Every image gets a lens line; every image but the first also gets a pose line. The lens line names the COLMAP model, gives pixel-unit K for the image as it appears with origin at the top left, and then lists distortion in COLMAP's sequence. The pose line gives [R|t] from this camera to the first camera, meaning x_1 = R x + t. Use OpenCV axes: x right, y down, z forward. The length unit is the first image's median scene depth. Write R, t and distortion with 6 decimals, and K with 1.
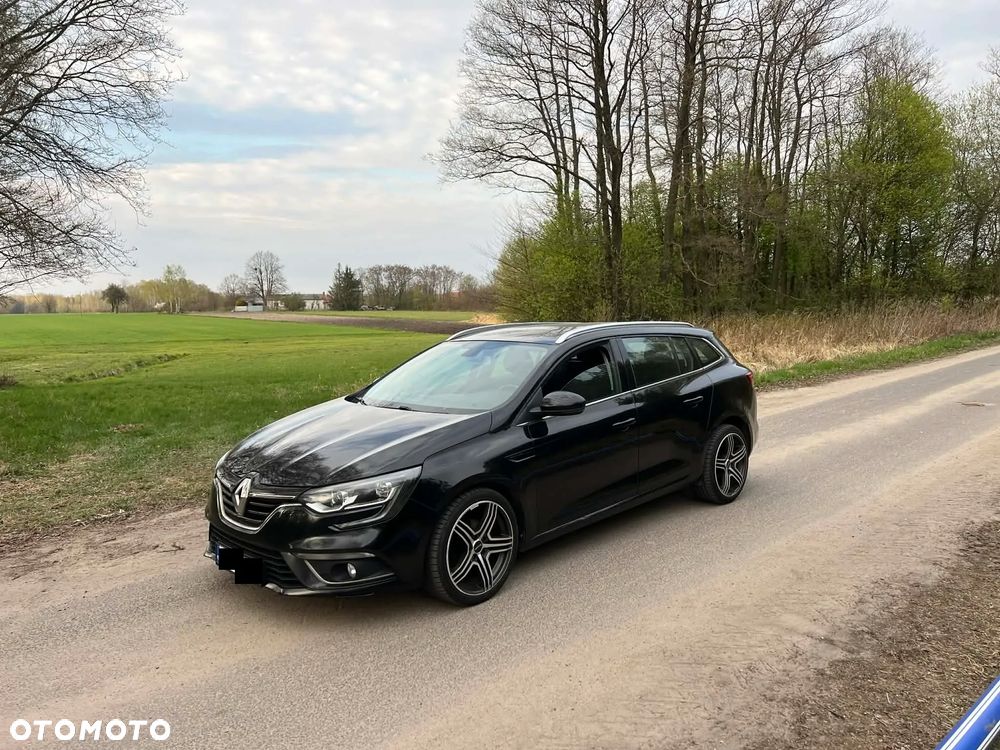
lens RADIAL K [[742.6, 0, 499.5], [0, 742.6, 386.4], [0, 0, 1]] dist [0.055774, -0.058530]
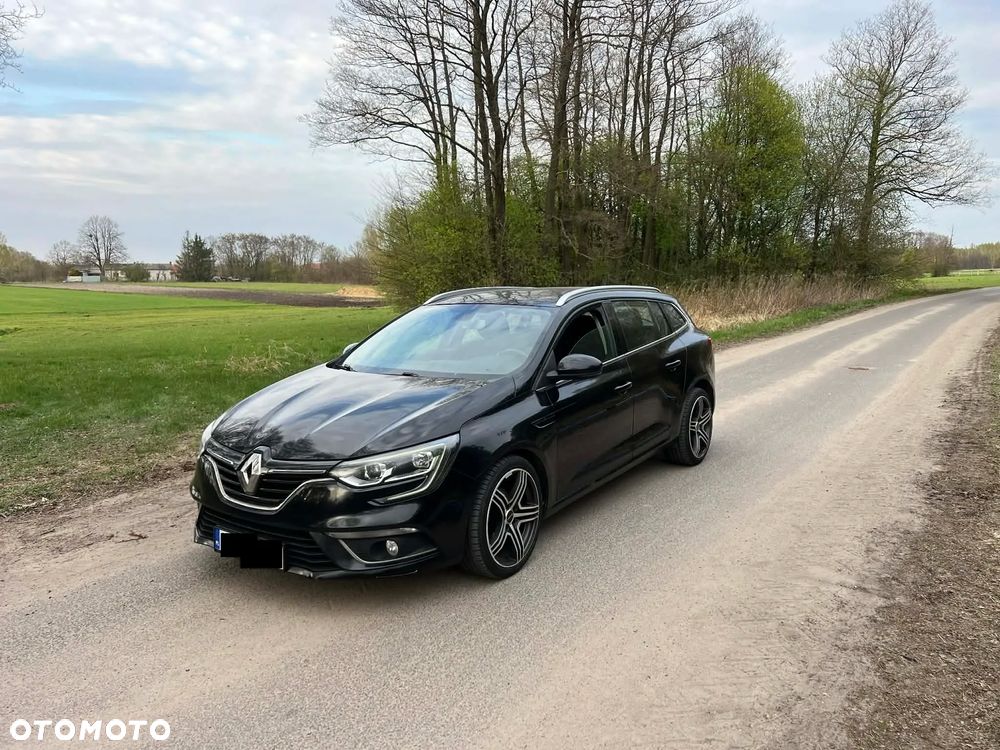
lens RADIAL K [[742.6, 0, 499.8], [0, 742.6, 382.9], [0, 0, 1]] dist [0.055774, -0.058530]
pose [[0.983251, -0.016902, 0.181472, -0.080938], [0.011440, 0.999451, 0.031108, 0.005496], [-0.181898, -0.028511, 0.982904, 0.026965]]
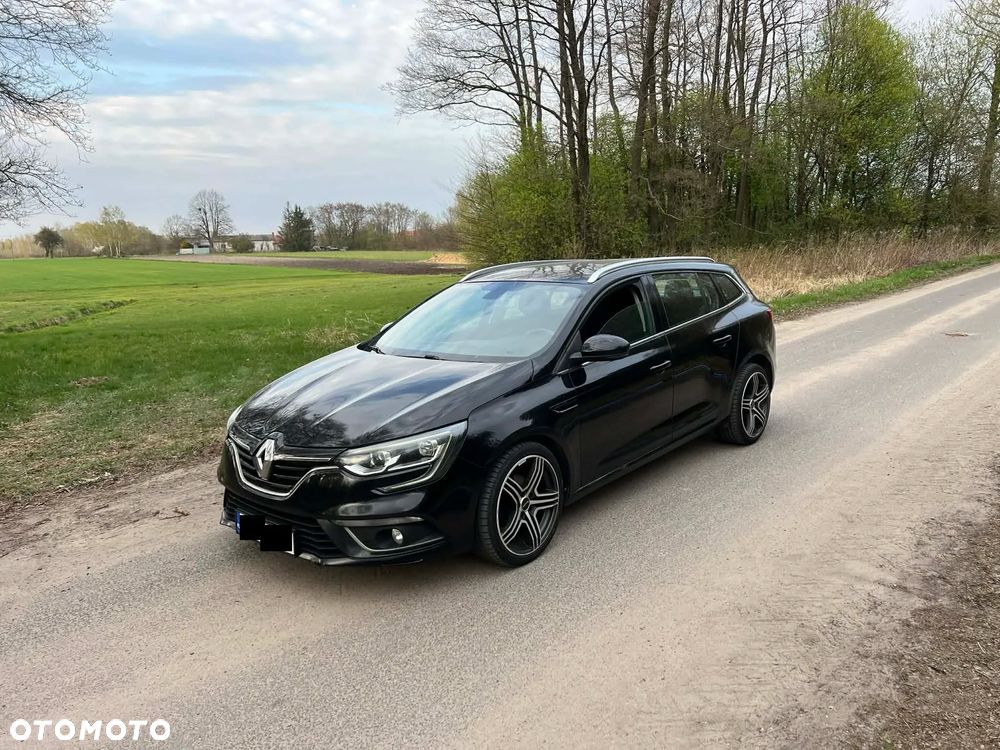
lens RADIAL K [[742.6, 0, 509.2], [0, 742.6, 382.7], [0, 0, 1]] dist [0.055774, -0.058530]
pose [[0.997309, -0.028171, 0.067682, -0.041246], [0.022950, 0.996789, 0.076712, -0.003033], [-0.069626, -0.074952, 0.994753, 0.033141]]
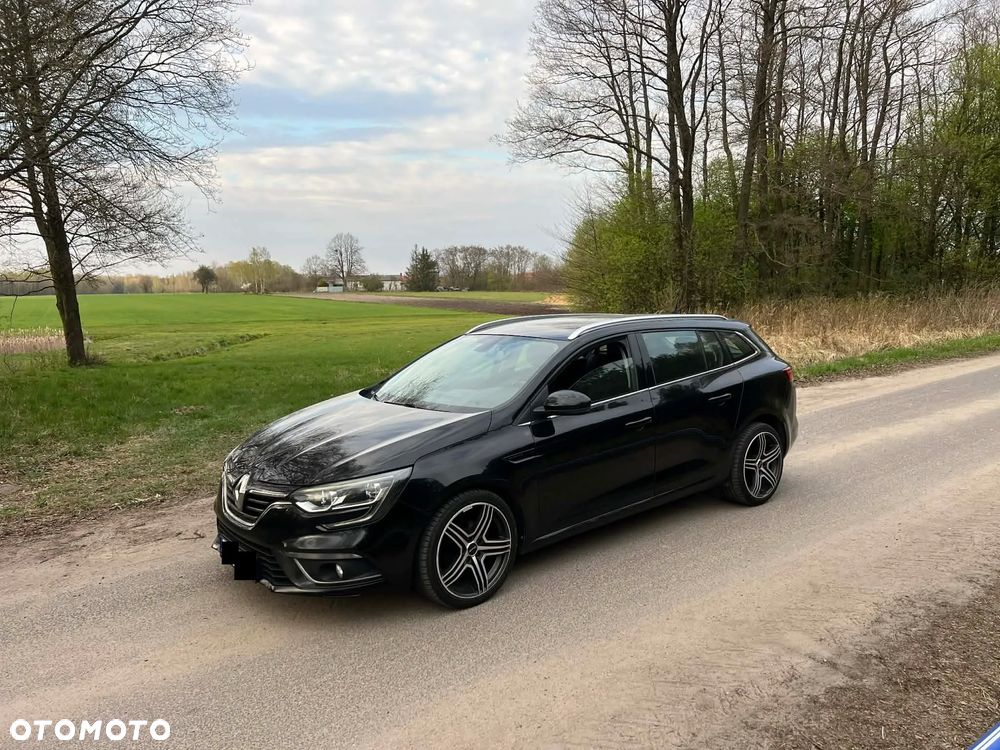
lens RADIAL K [[742.6, 0, 503.3], [0, 742.6, 383.0], [0, 0, 1]] dist [0.055774, -0.058530]
pose [[0.995354, 0.012026, -0.095531, 0.039455], [-0.009948, 0.999704, 0.022191, -0.009971], [0.095770, -0.021138, 0.995179, 0.011414]]
